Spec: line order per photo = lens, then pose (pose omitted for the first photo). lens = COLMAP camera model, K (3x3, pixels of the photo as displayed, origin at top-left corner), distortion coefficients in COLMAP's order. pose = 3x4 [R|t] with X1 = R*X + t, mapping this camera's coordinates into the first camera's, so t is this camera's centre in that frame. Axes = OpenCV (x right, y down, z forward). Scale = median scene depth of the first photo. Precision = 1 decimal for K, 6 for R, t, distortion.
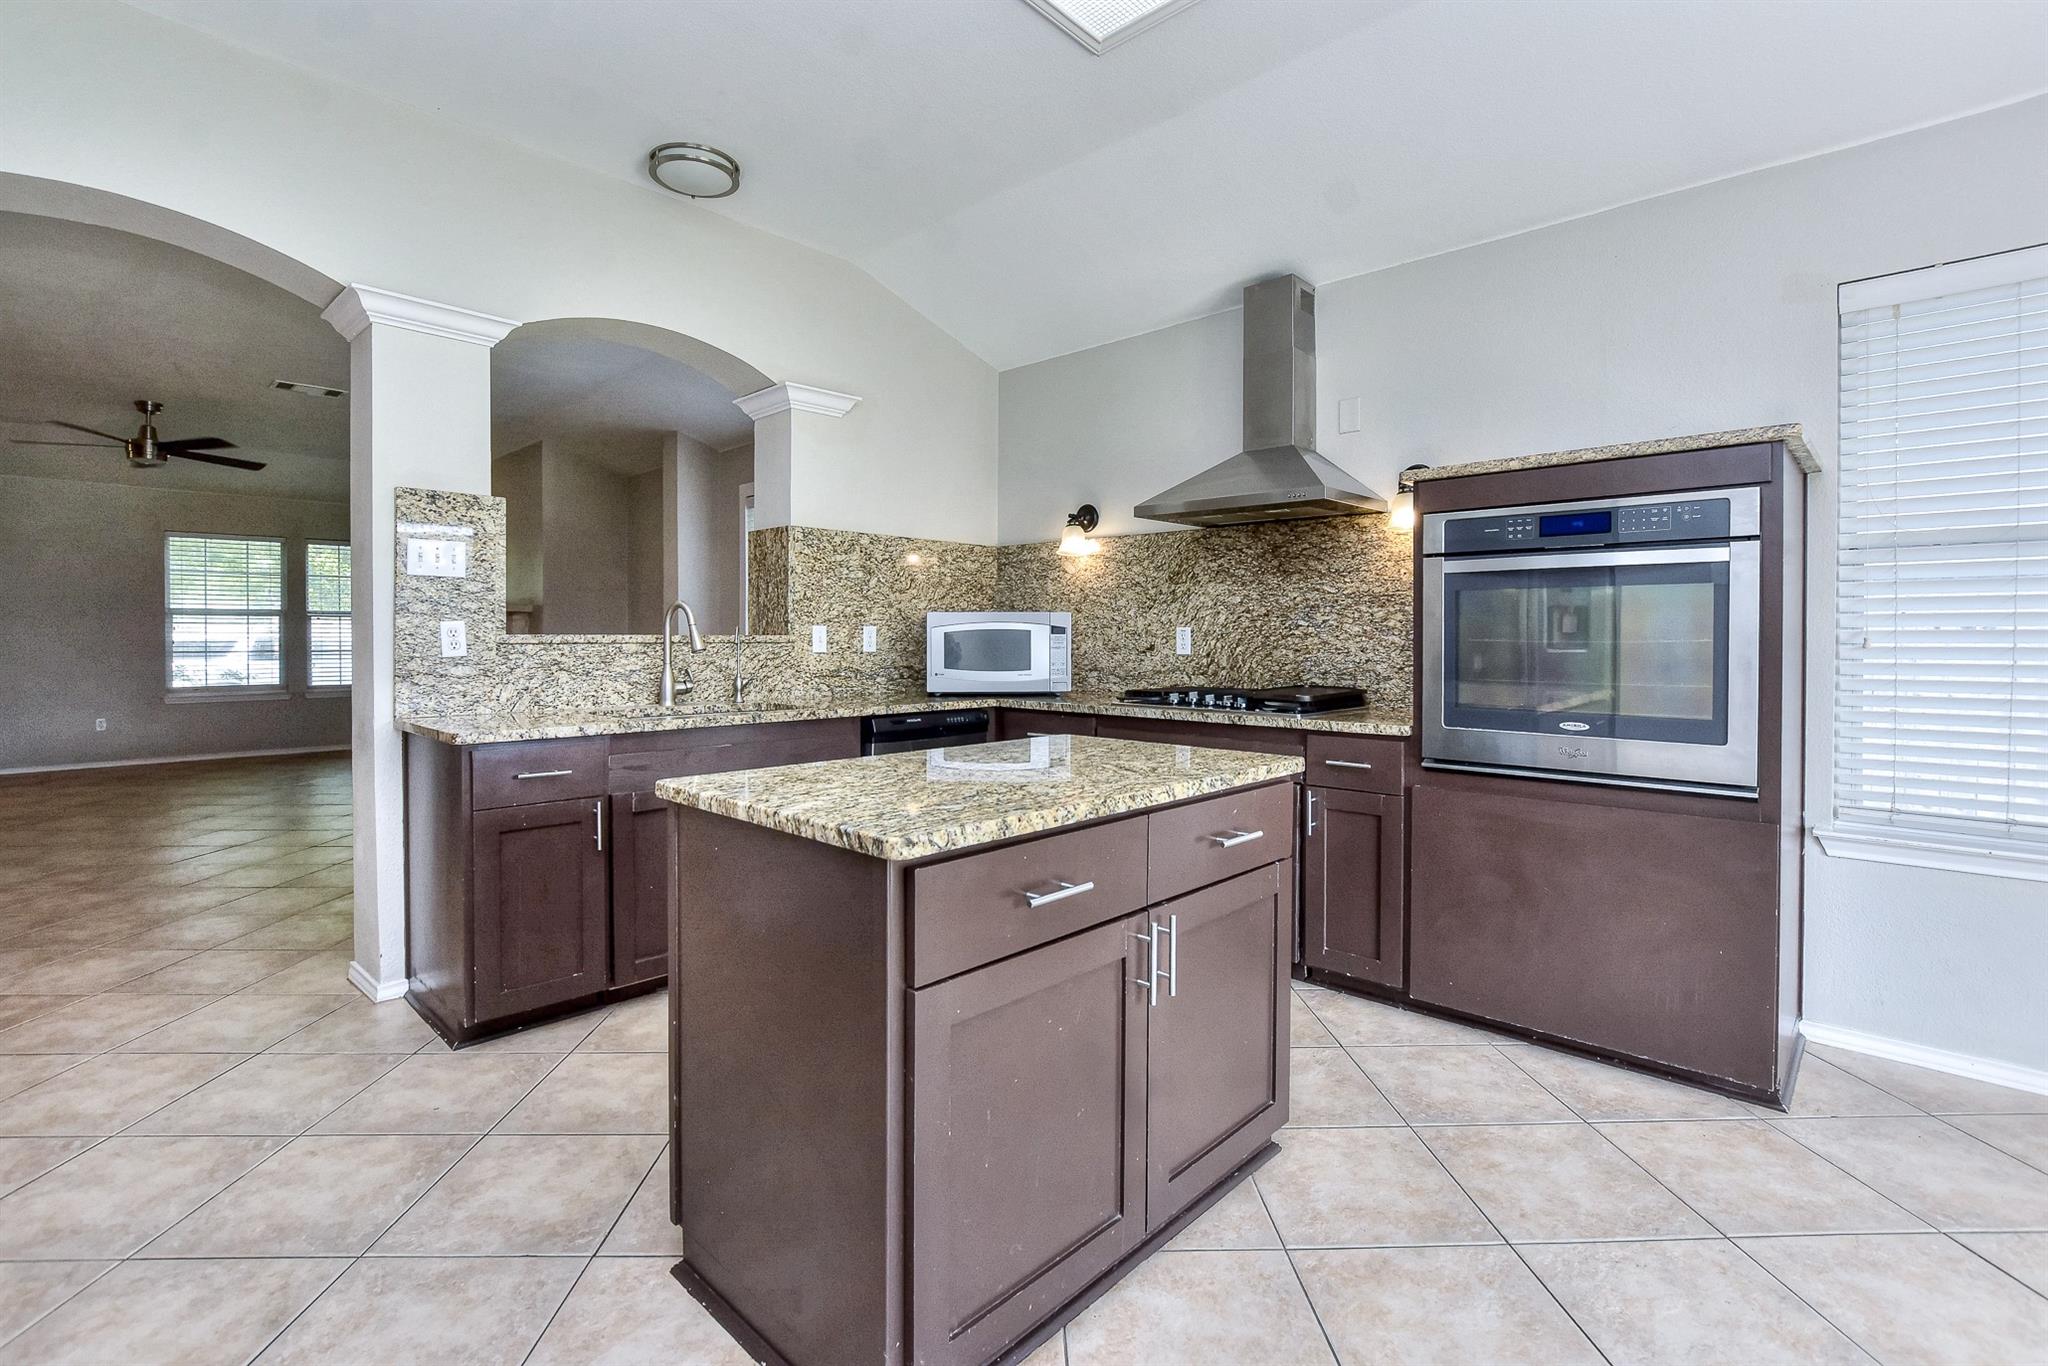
lens RADIAL K [[933.5, 0, 1018.8], [0, 933.5, 643.5], [0, 0, 1]] dist [-0.015054, 0.001420]
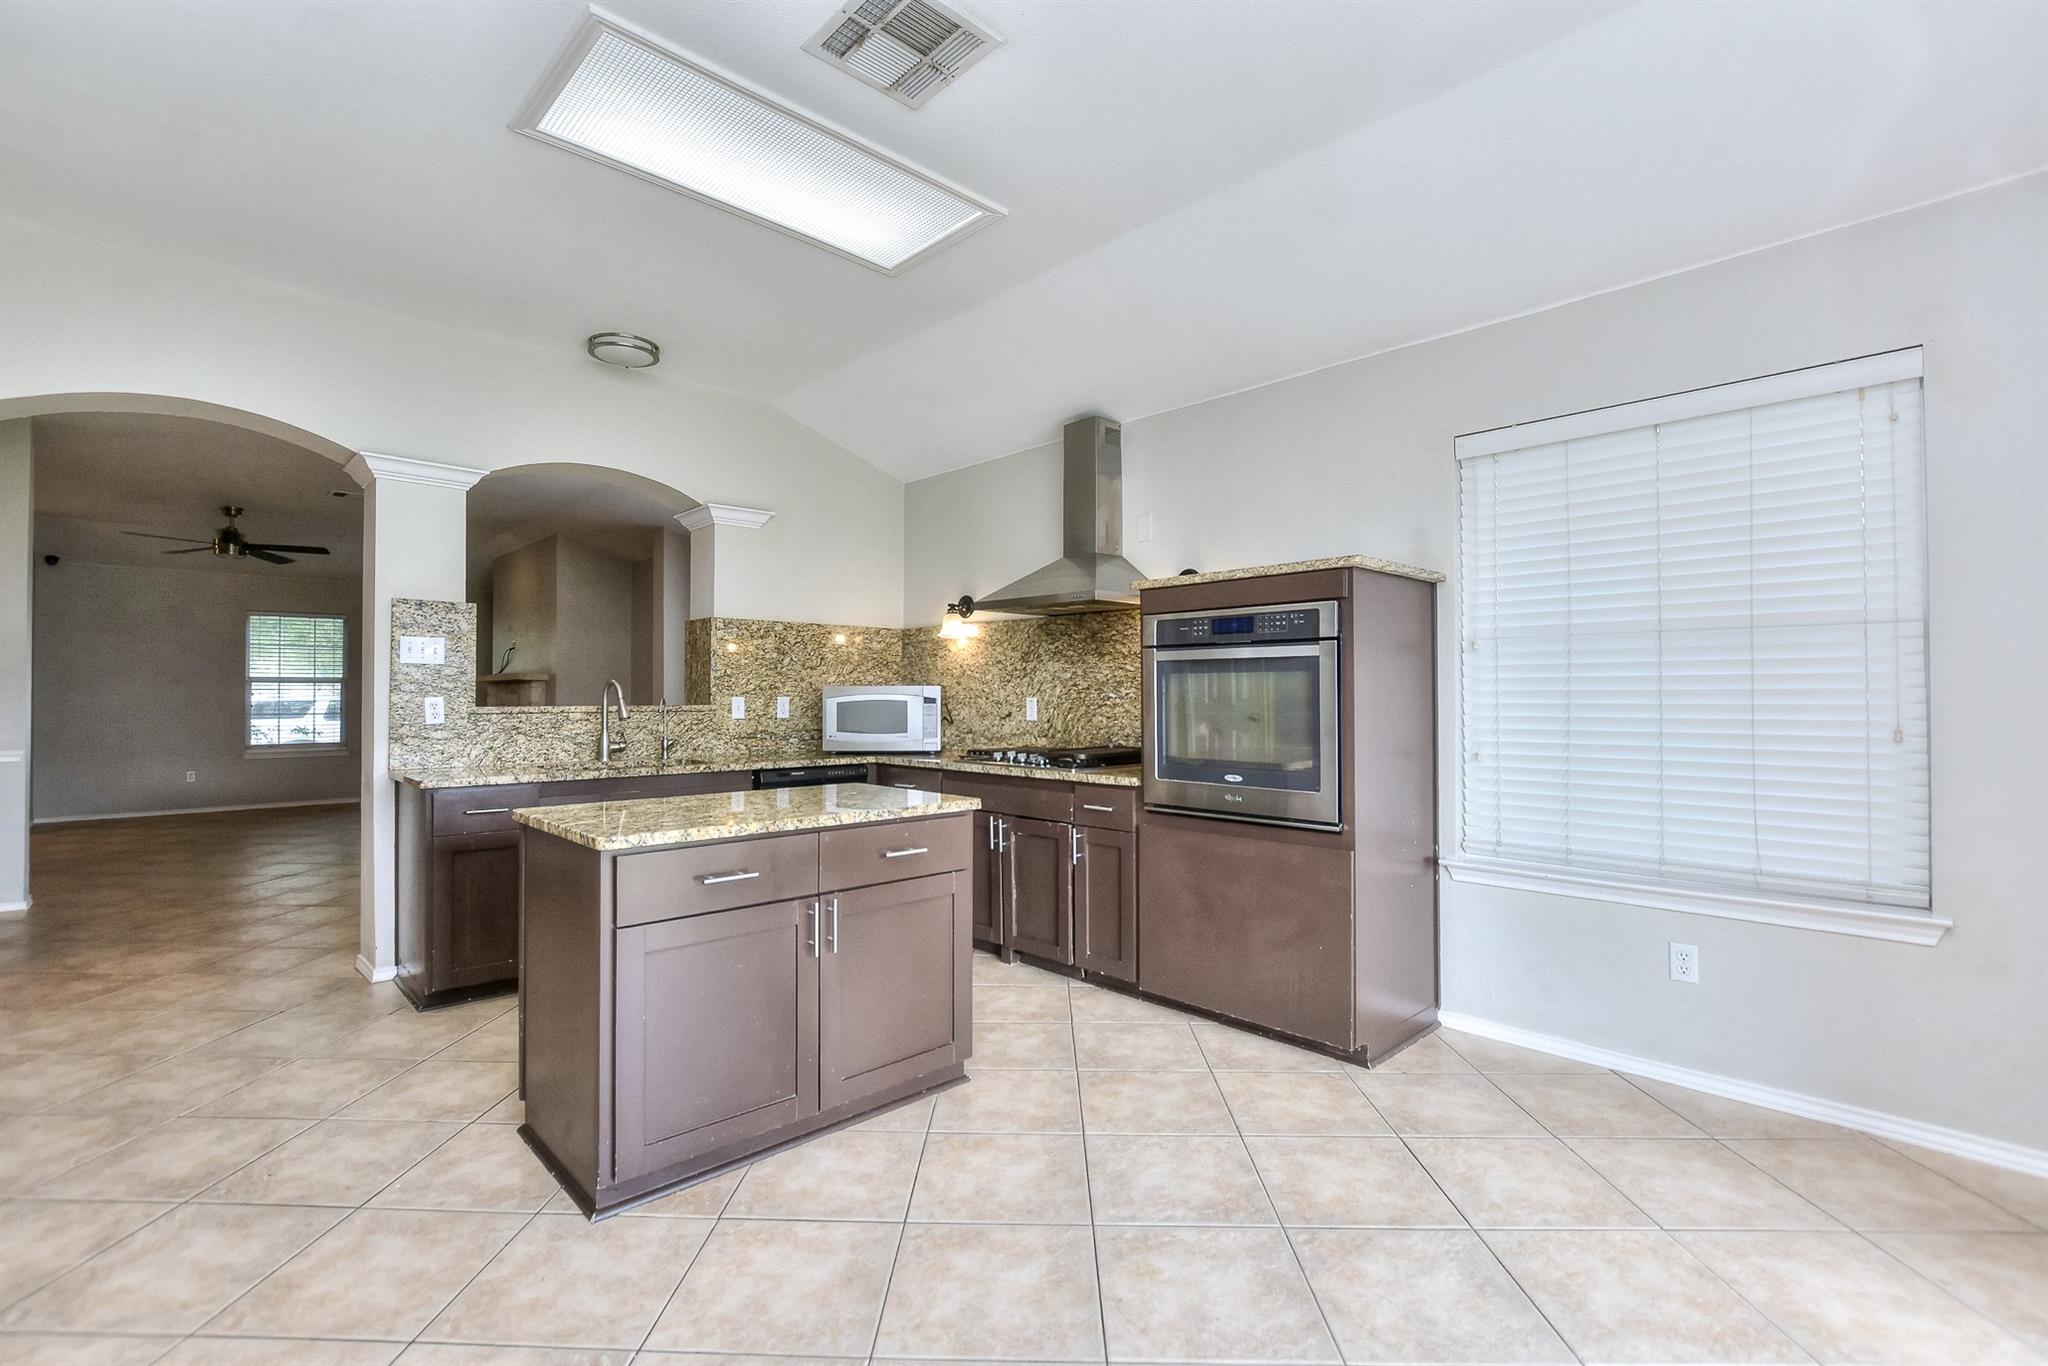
lens RADIAL K [[912.4, 0, 1012.5], [0, 912.4, 680.2], [0, 0, 1]] dist [-0.016294, 0.000084]
pose [[0.998757, -0.002590, -0.049775, 0.268232], [0.001405, 0.999715, -0.023835, -0.015349], [0.049823, 0.023736, 0.998476, -0.243068]]
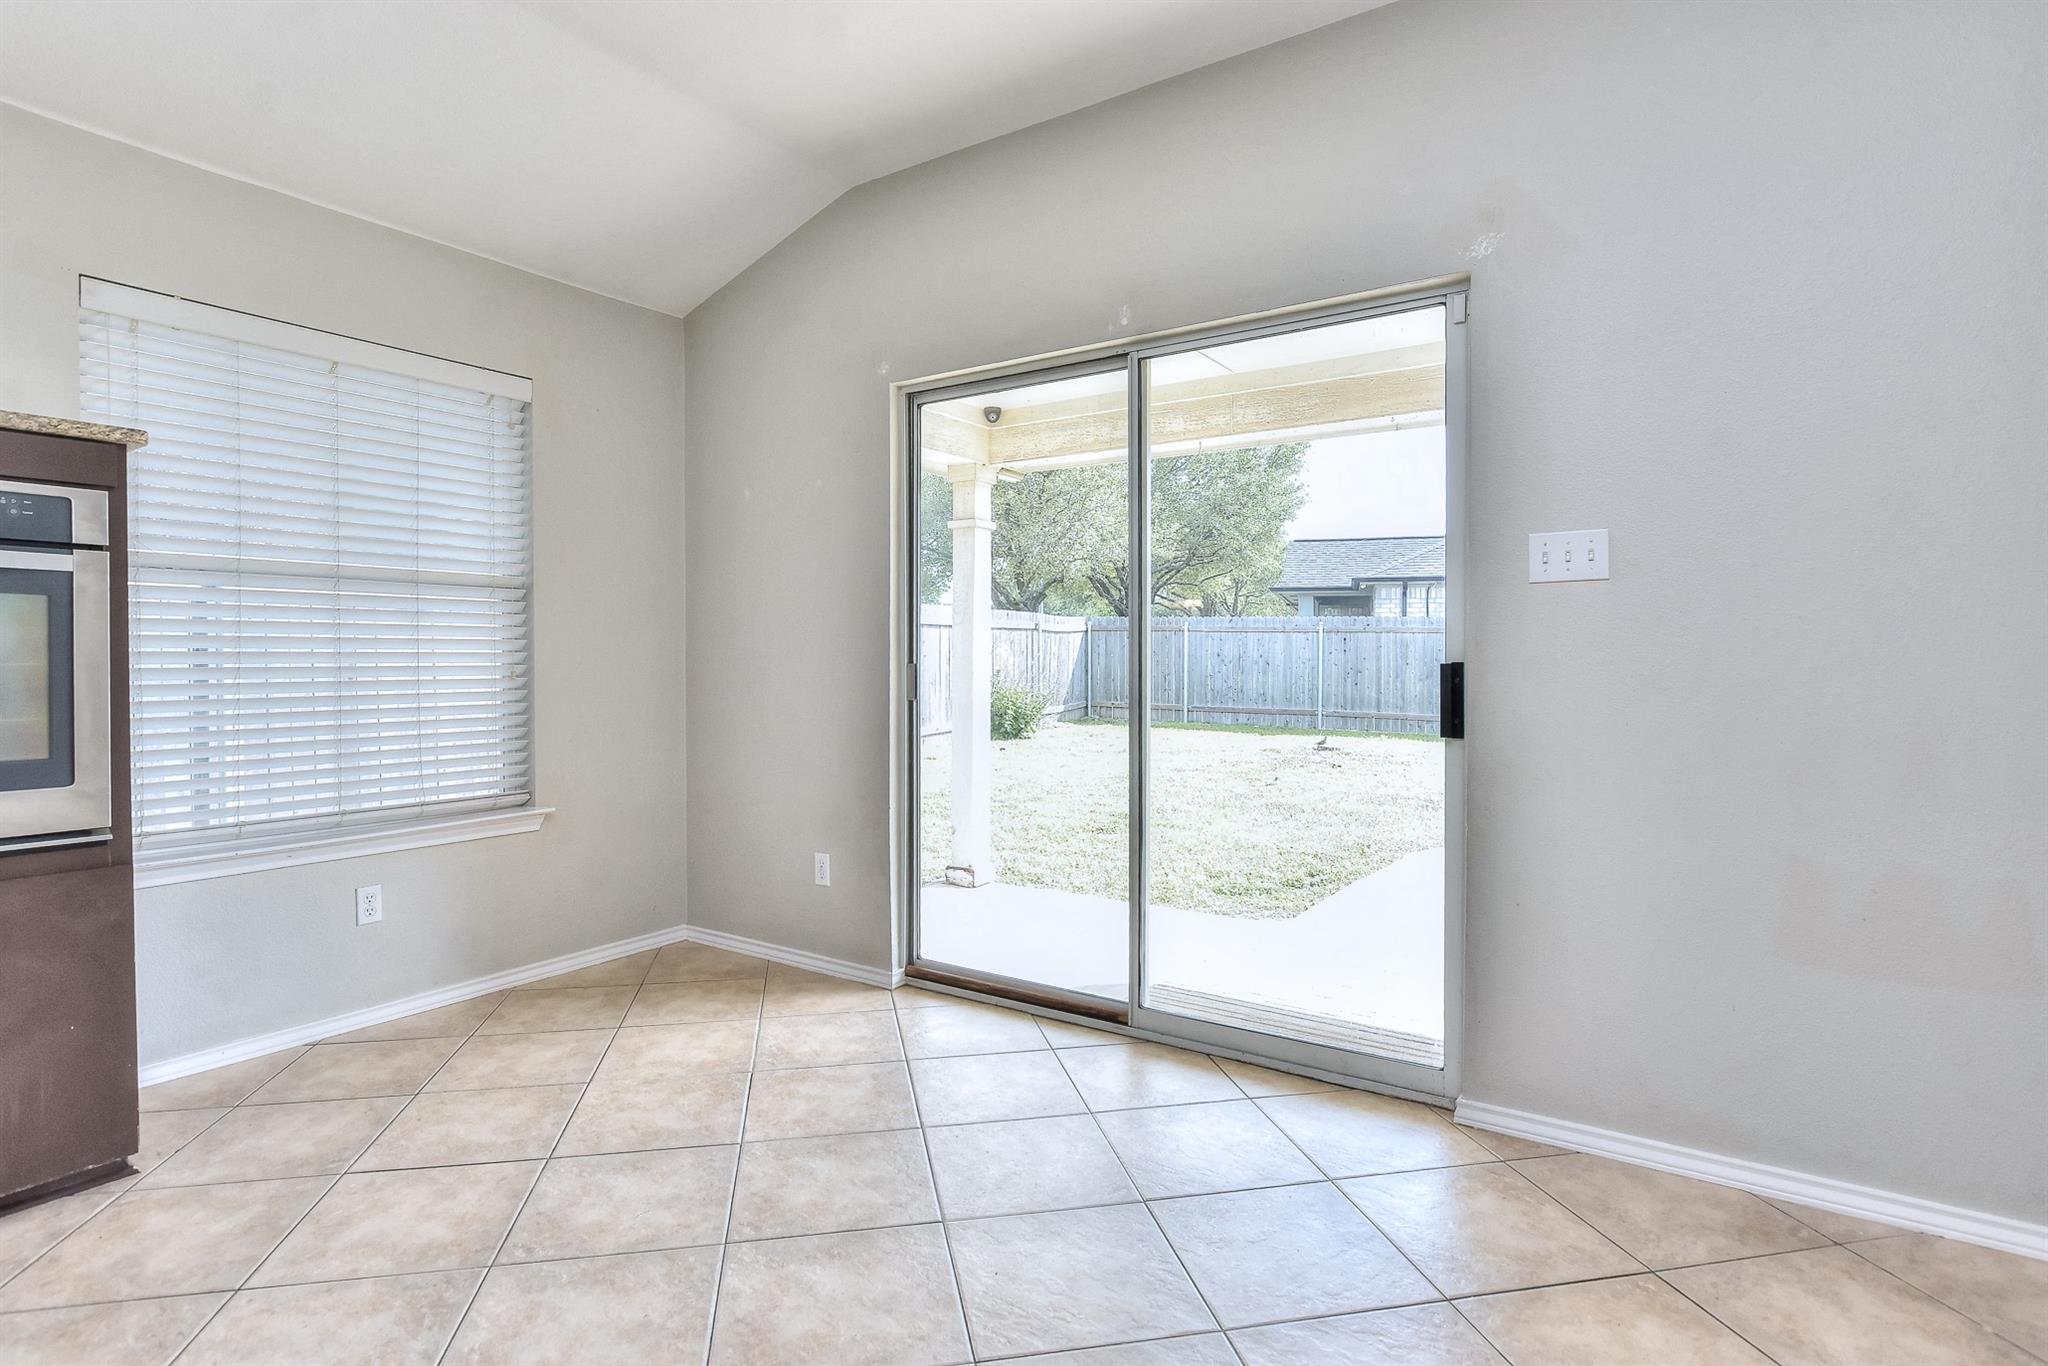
lens RADIAL K [[1013.4, 0, 1018.2], [0, 1013.4, 672.8], [0, 0, 1]] dist [-0.020979, 0.000456]
pose [[-0.174155, -0.016544, 0.984579, -0.205604], [0.006061, 0.999822, 0.017872, -0.004372], [-0.984700, 0.009080, -0.174024, 0.206062]]
